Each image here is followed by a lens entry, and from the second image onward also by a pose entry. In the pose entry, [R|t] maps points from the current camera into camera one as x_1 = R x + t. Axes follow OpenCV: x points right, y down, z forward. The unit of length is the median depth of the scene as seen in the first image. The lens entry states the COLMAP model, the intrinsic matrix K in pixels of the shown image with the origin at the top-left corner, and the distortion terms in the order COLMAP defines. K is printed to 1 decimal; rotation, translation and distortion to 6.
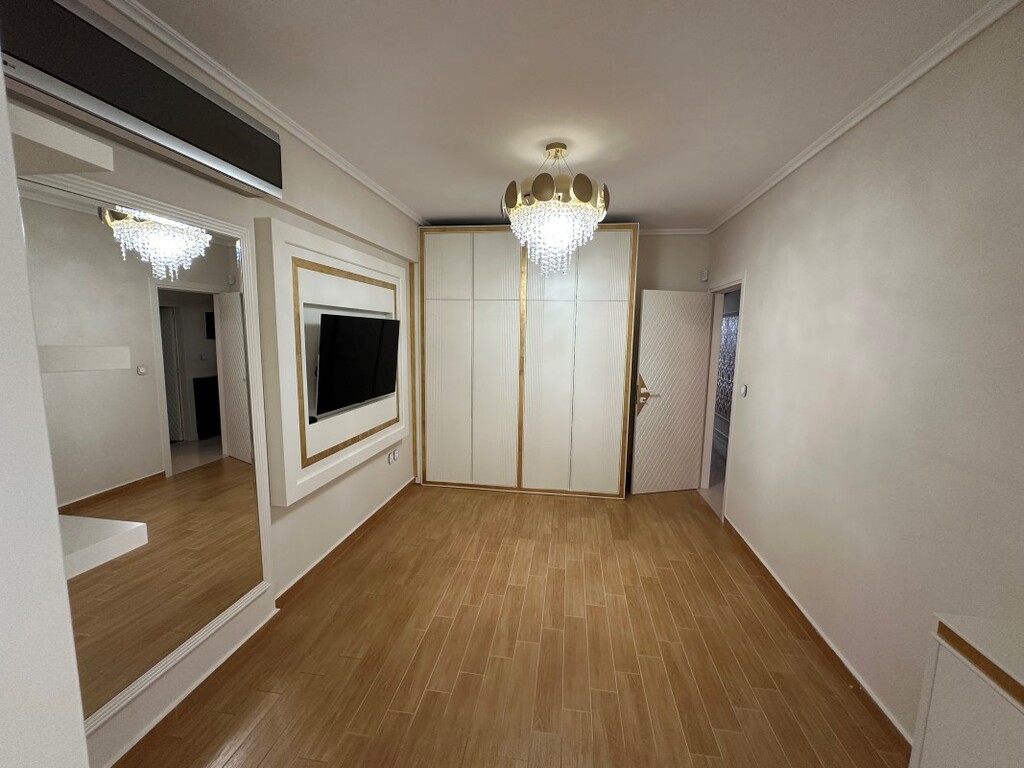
lens RADIAL K [[410.0, 0, 510.4], [0, 410.0, 385.7], [0, 0, 1]] dist [-0.000268, 0.000124]
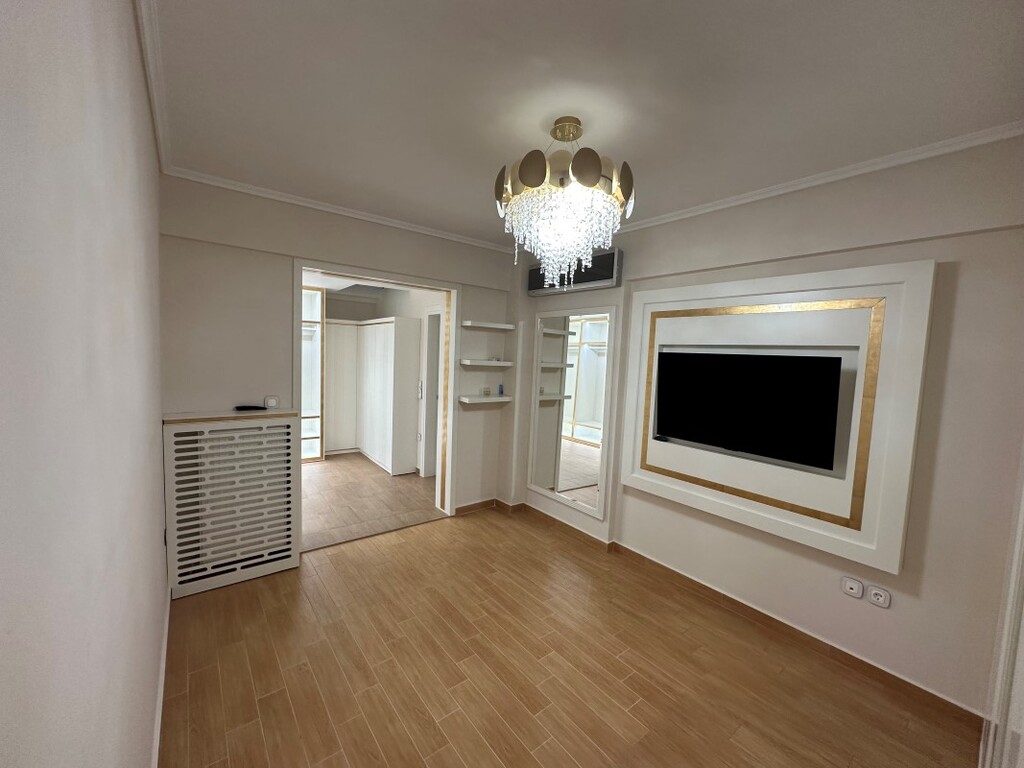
lens RADIAL K [[410.0, 0, 509.7], [0, 410.0, 384.0], [0, 0, 1]] dist [-0.000268, 0.000124]
pose [[-0.685643, 0.001779, -0.727936, 0.744974], [-0.148614, 0.978593, 0.142371, -0.189337], [0.712606, 0.205797, -0.670701, 1.519045]]
